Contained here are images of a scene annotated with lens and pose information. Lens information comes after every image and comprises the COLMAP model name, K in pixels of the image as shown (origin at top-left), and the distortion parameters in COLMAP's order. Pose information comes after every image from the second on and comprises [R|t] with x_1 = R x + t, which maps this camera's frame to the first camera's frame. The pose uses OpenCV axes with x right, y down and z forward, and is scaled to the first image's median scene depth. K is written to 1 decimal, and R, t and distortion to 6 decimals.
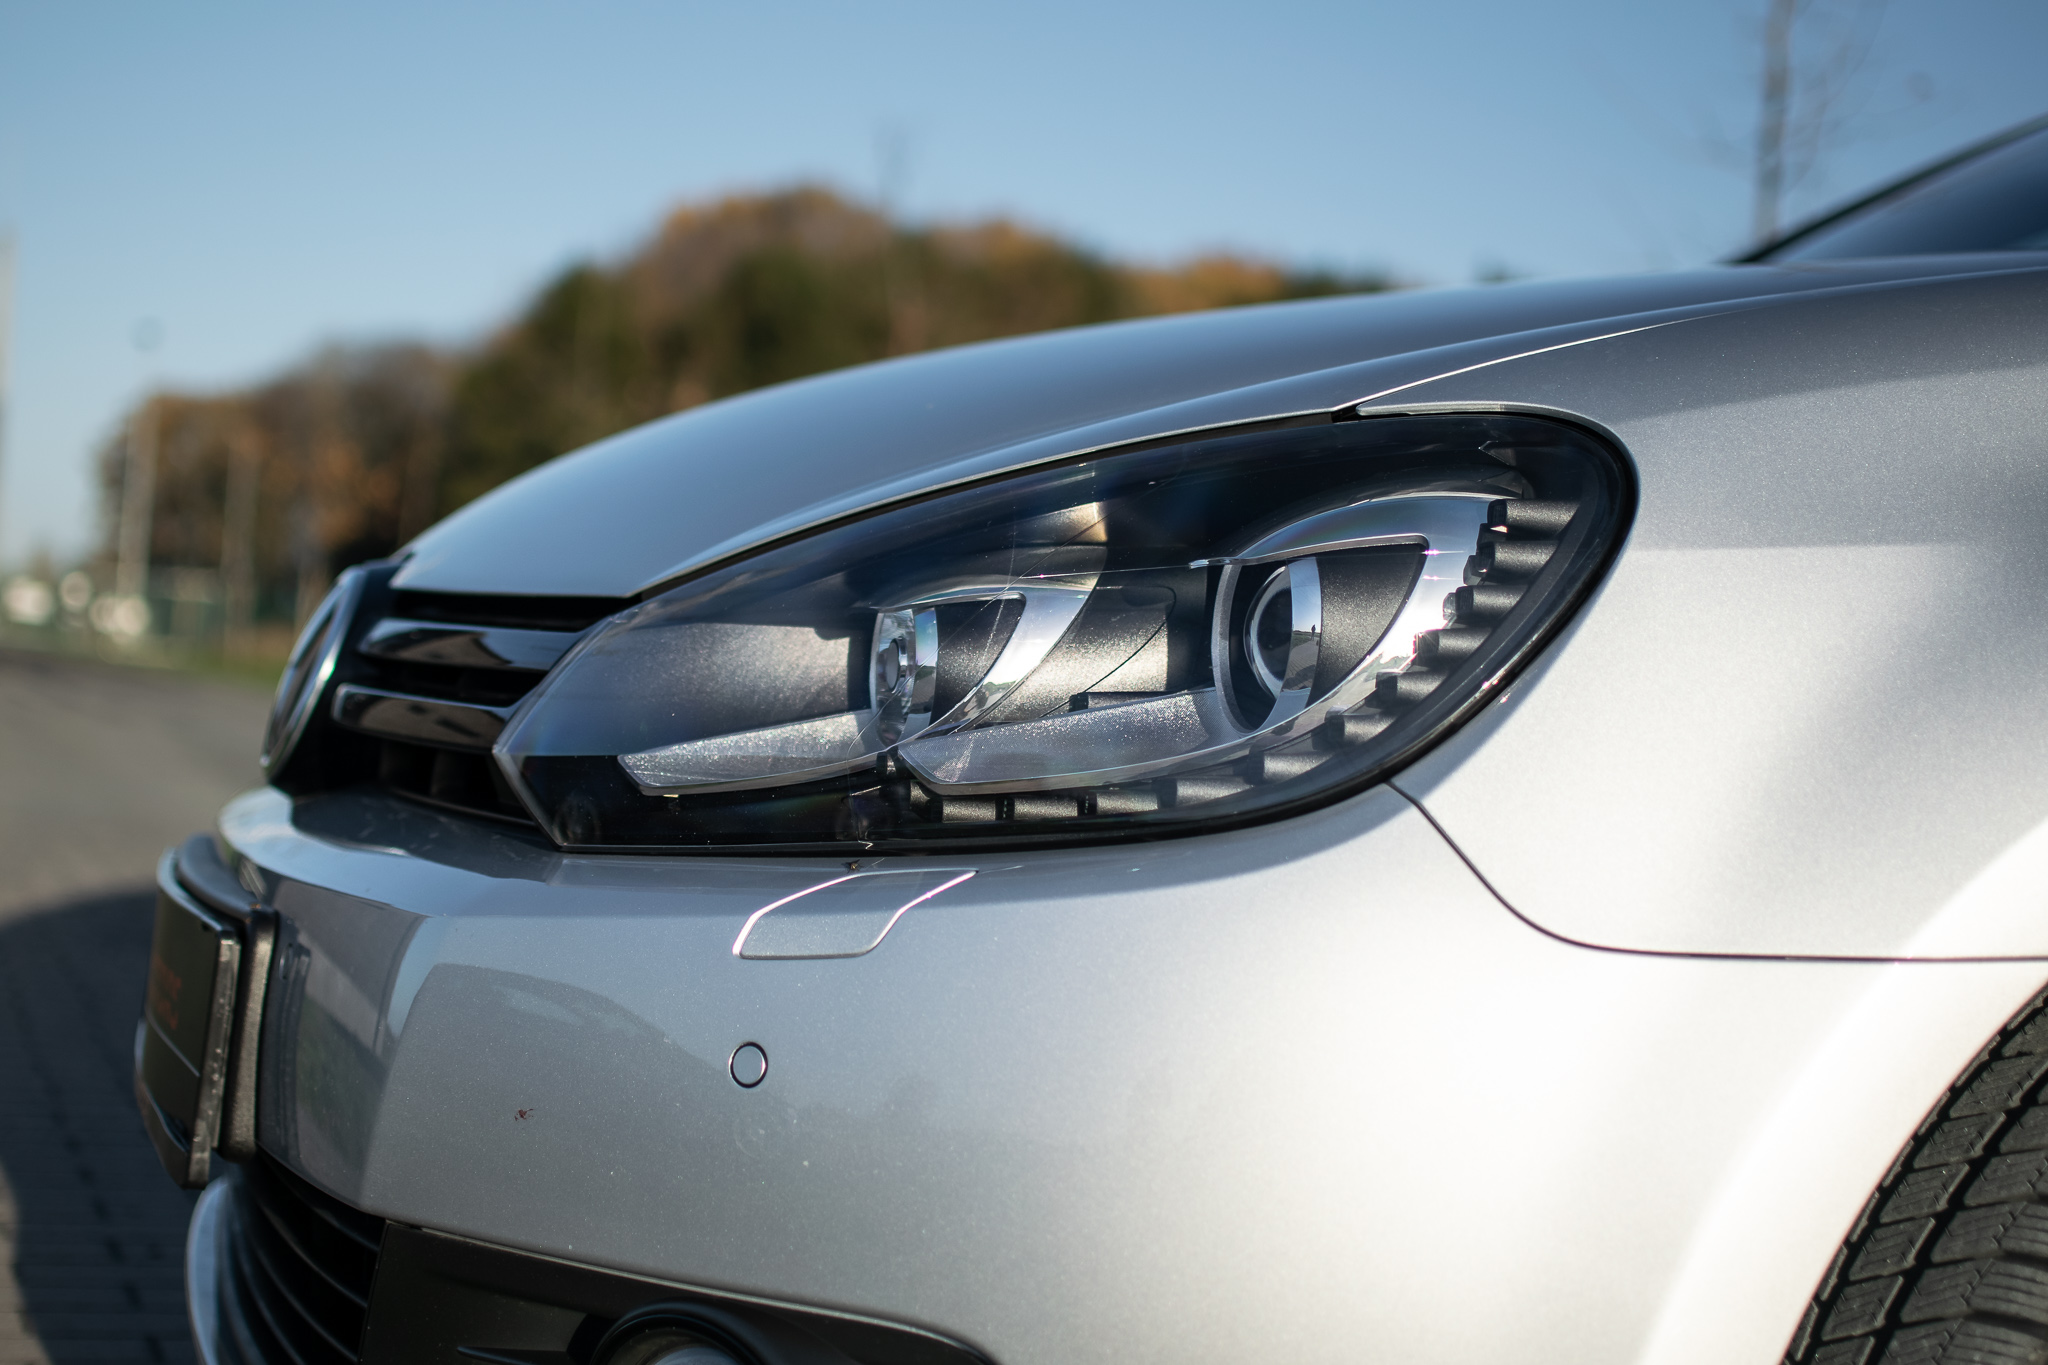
lens RADIAL K [[3131.1, 0, 1024.3], [0, 3131.1, 683.0], [0, 0, 1]] dist [-0.174716, 0.000000]
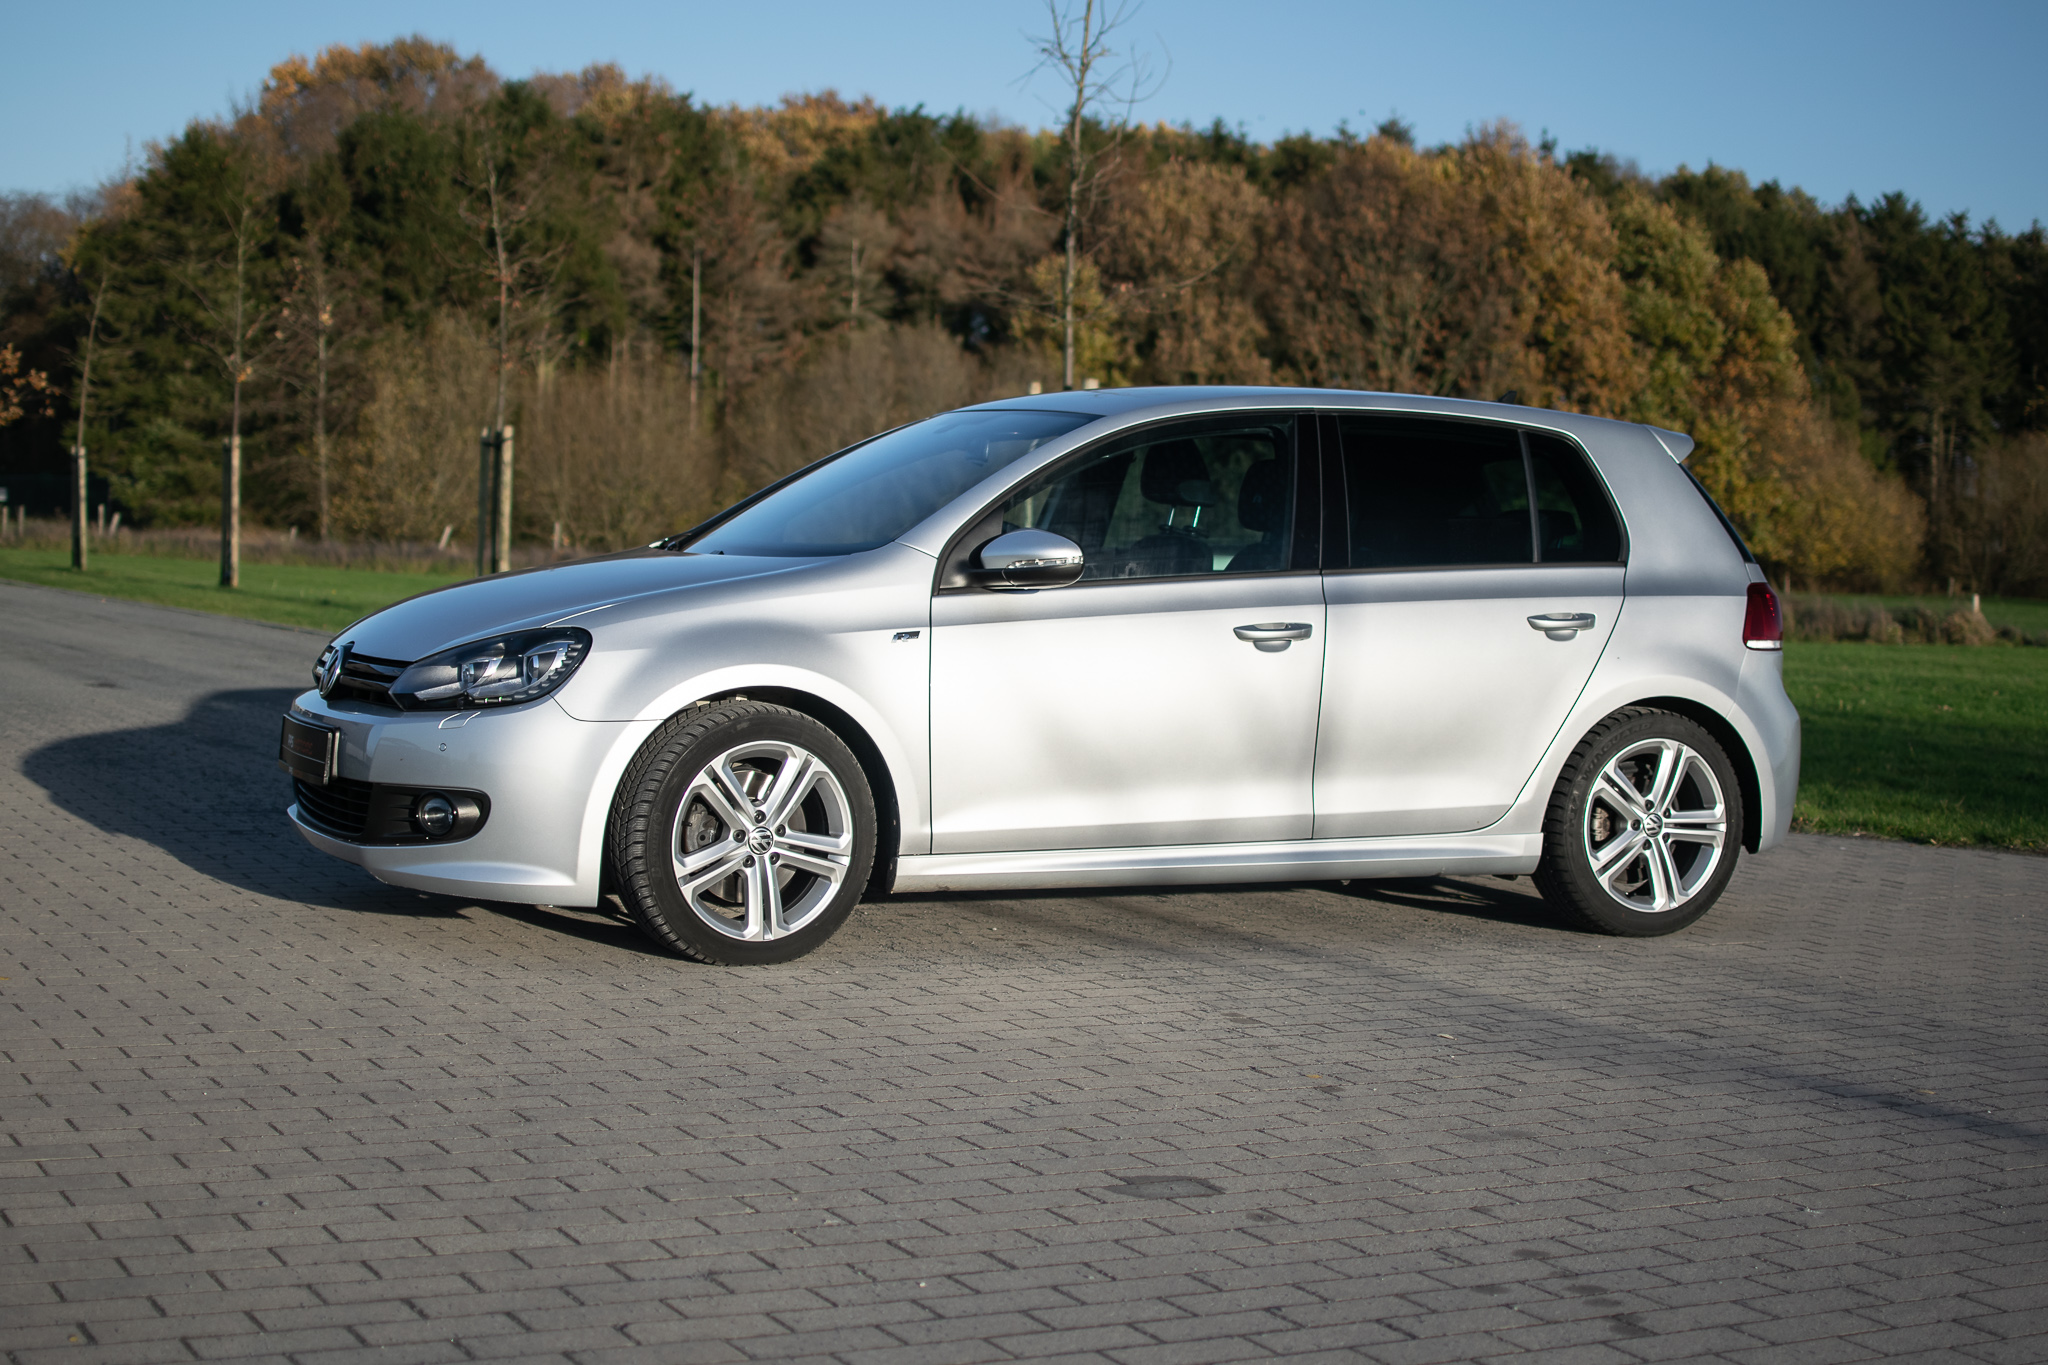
lens RADIAL K [[3131.1, 0, 1037.7], [0, 3131.1, 681.4], [0, 0, 1]] dist [-0.174716, 0.000000]
pose [[0.991788, -0.042936, 0.120473, 0.291942], [0.036089, 0.997637, 0.058456, -0.273573], [-0.122698, -0.053628, 0.990994, -4.474170]]
